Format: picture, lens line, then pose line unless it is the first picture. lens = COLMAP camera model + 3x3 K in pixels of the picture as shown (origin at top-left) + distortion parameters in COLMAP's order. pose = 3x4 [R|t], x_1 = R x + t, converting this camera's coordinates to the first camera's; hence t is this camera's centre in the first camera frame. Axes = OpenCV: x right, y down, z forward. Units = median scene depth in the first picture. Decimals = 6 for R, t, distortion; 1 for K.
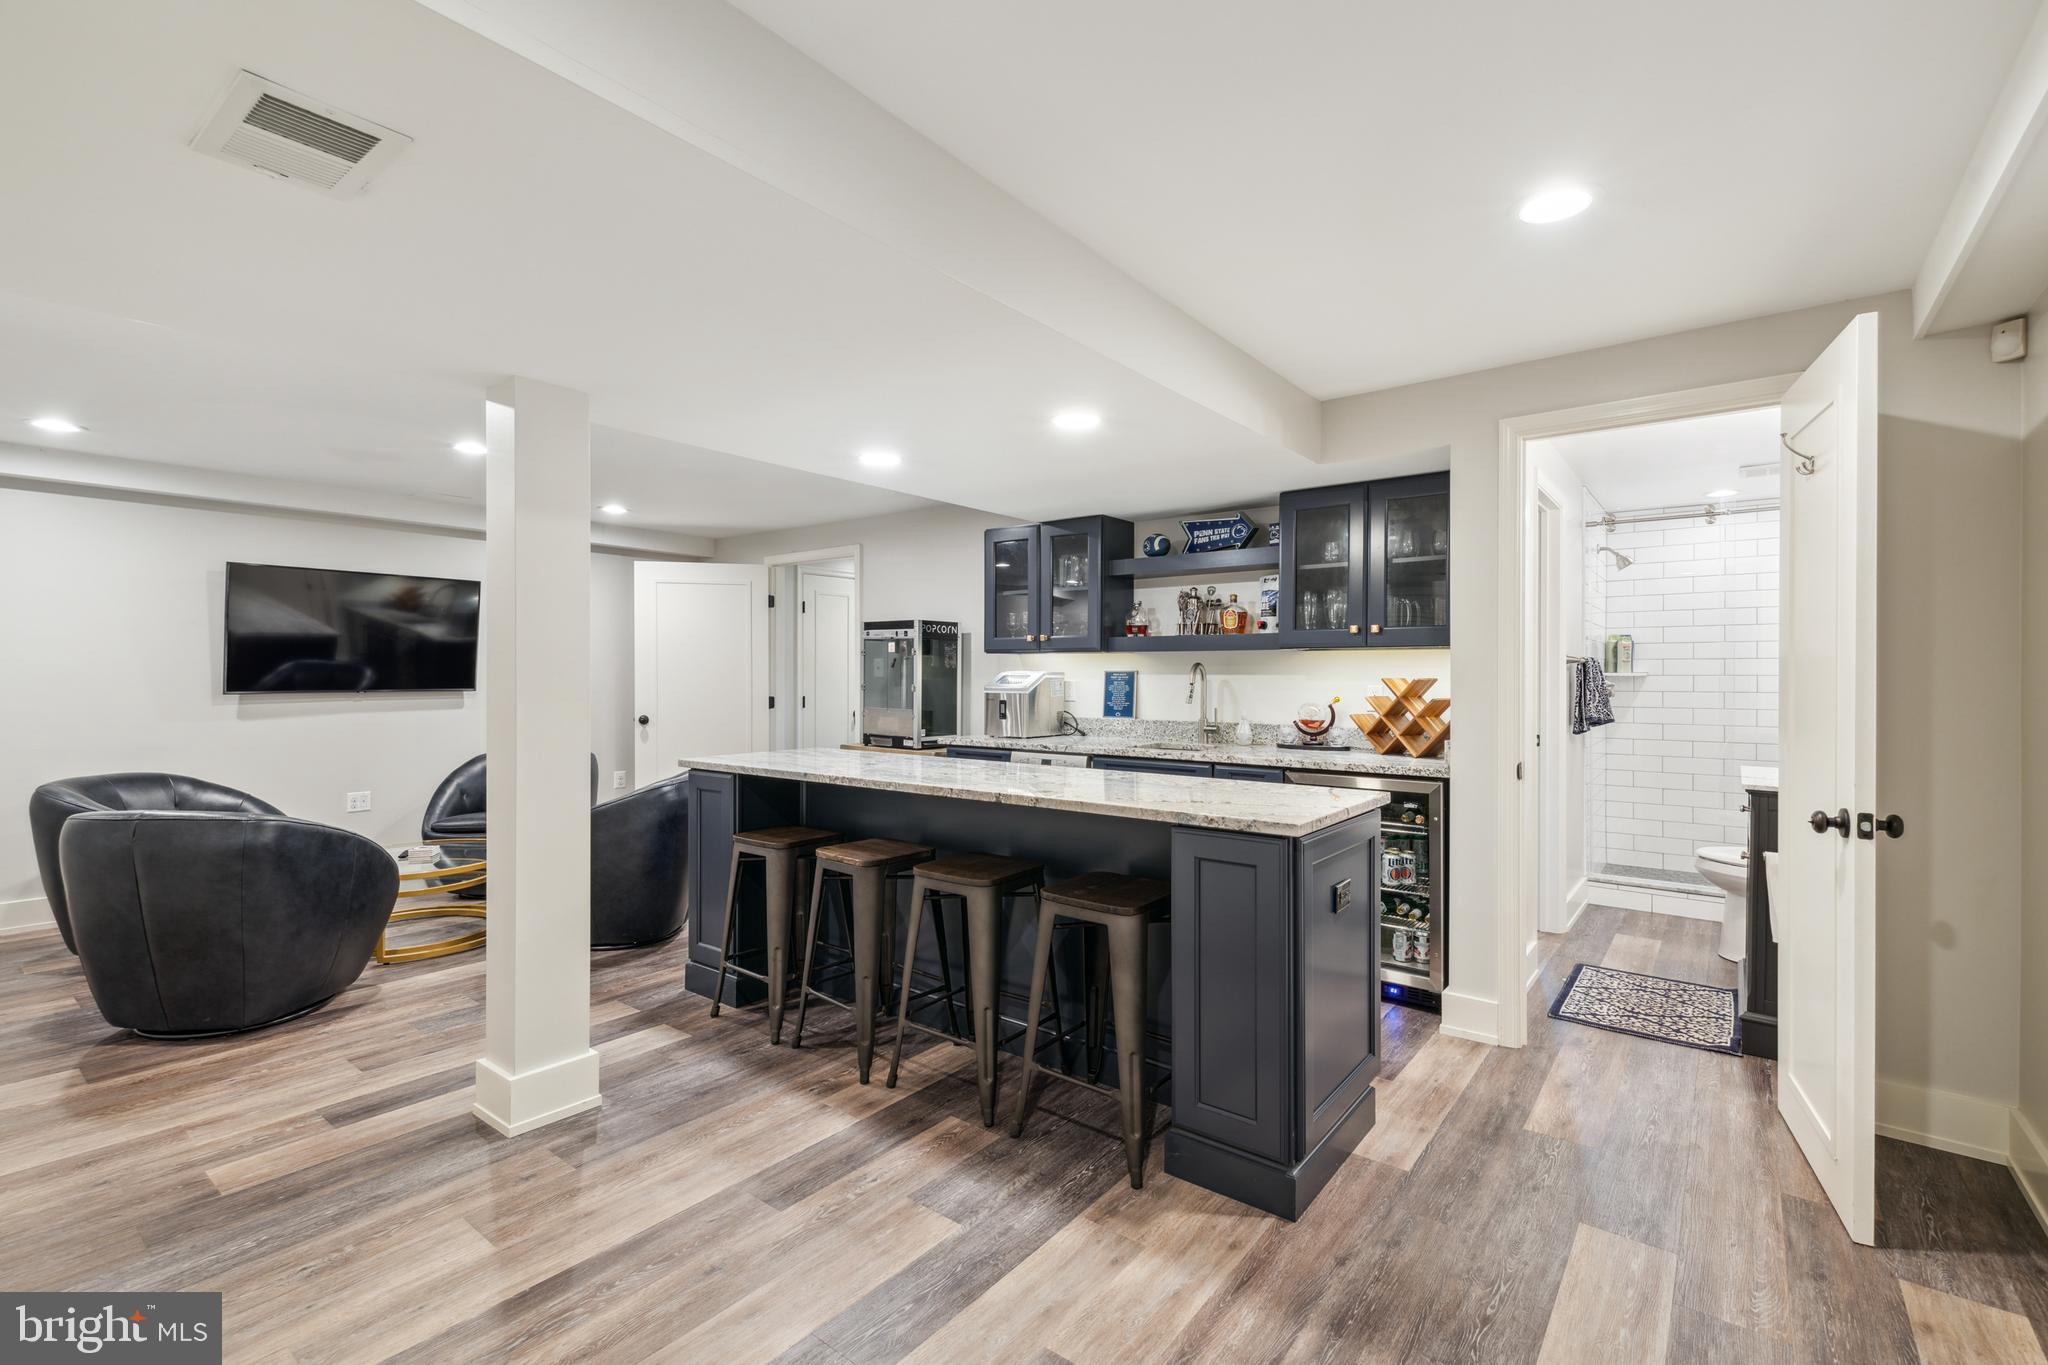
lens RADIAL K [[898.6, 0, 1023.0], [0, 898.6, 683.1], [0, 0, 1]] dist [0.003530, -0.002838]
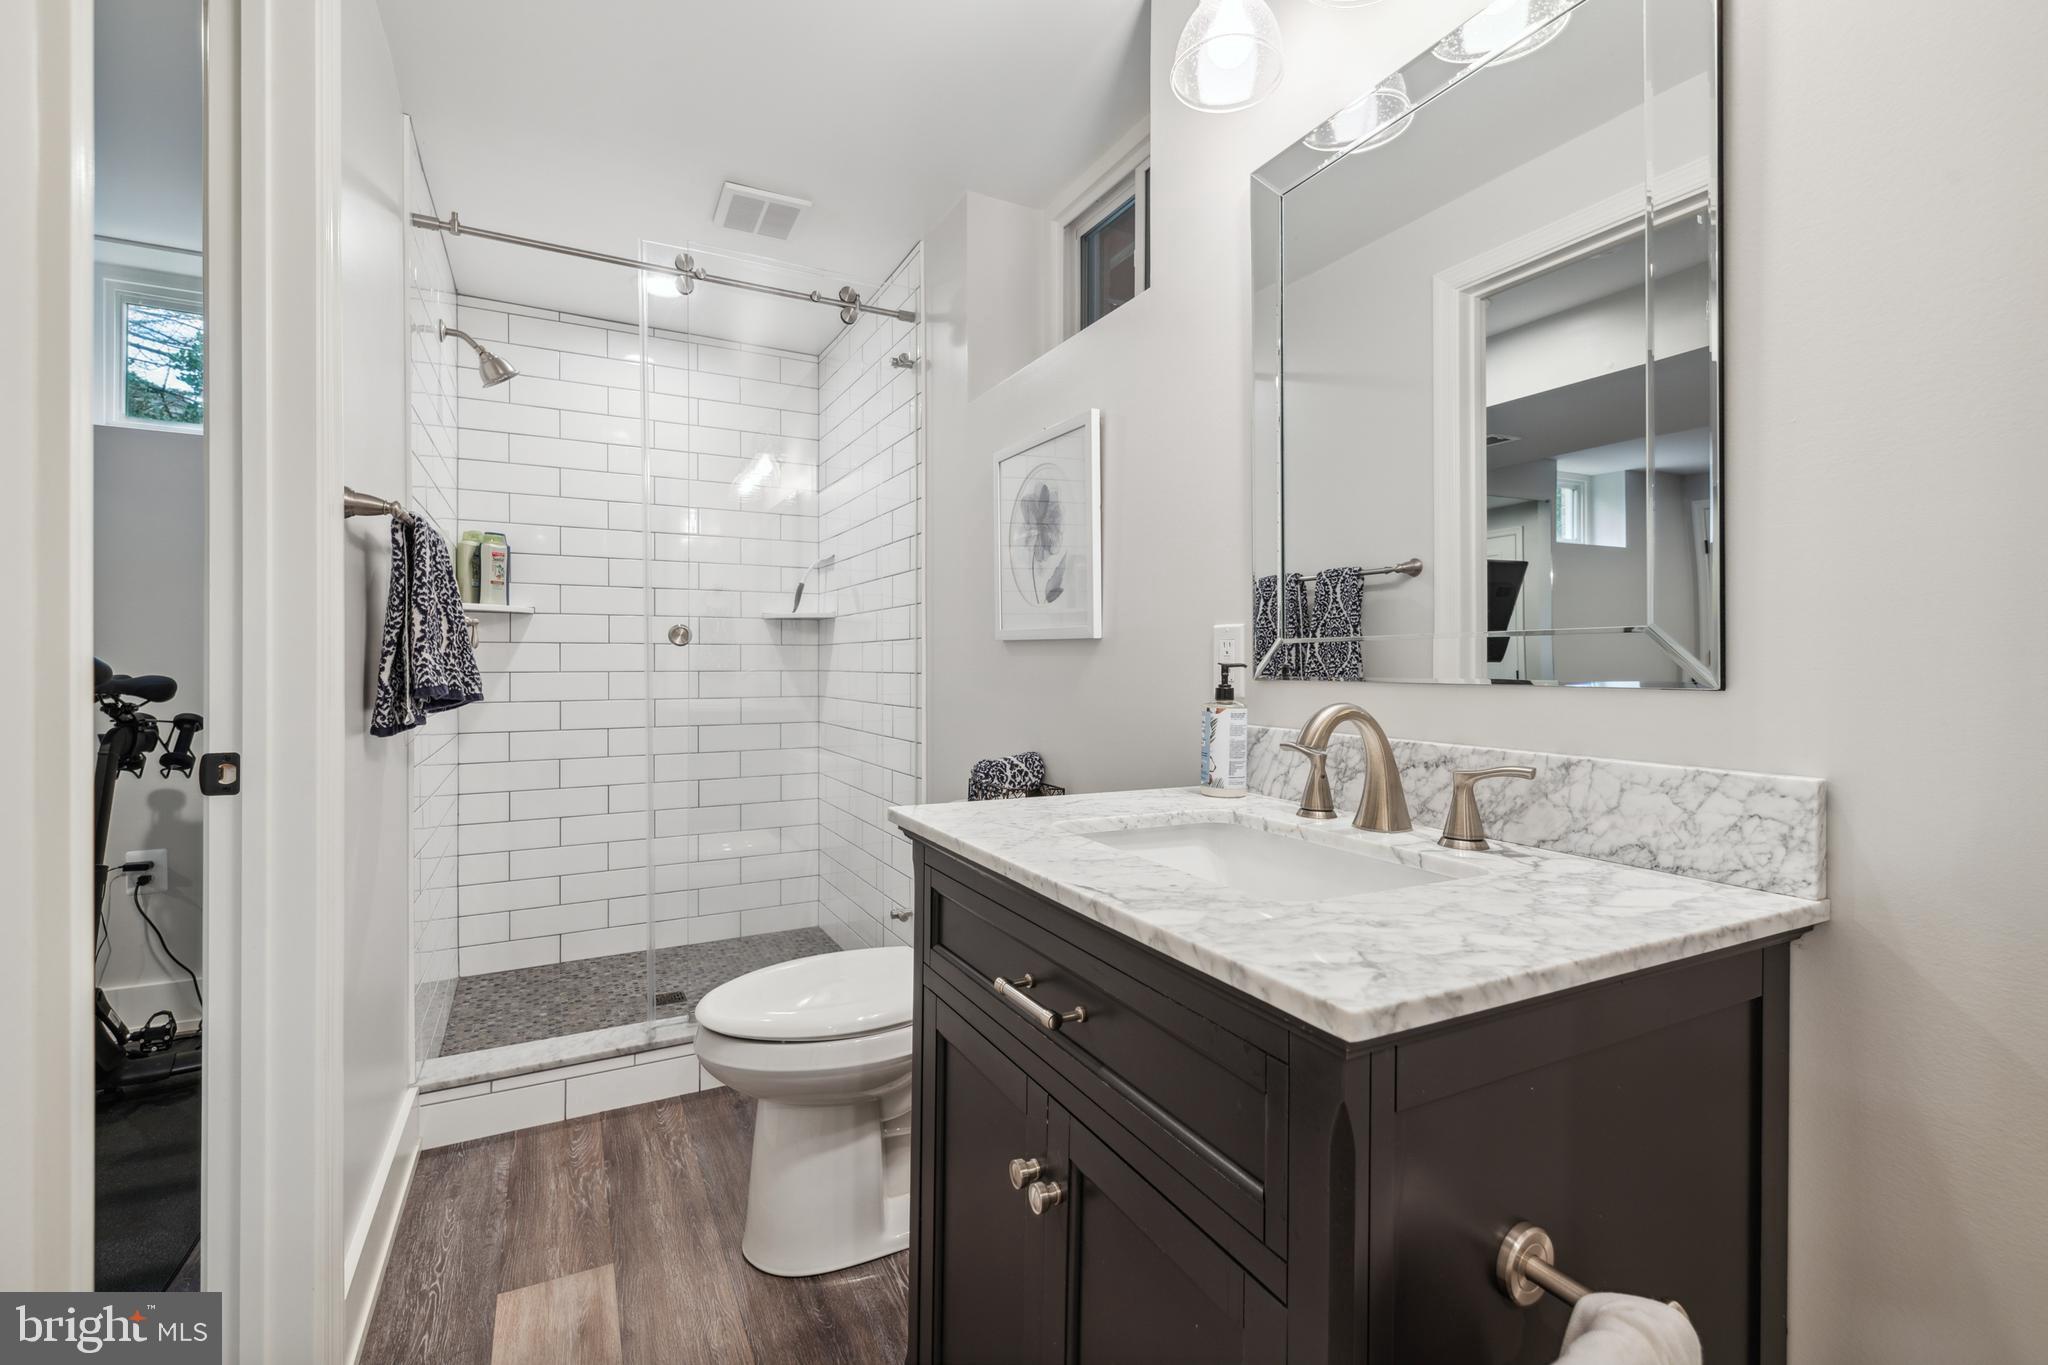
lens RADIAL K [[898.6, 0, 1023.8], [0, 898.6, 672.1], [0, 0, 1]] dist [0.003530, -0.002838]
pose [[0.412498, -0.006514, 0.910935, 0.368117], [0.004481, 0.999977, 0.005122, 0.028655], [-0.910948, 0.001969, 0.412517, 0.579639]]
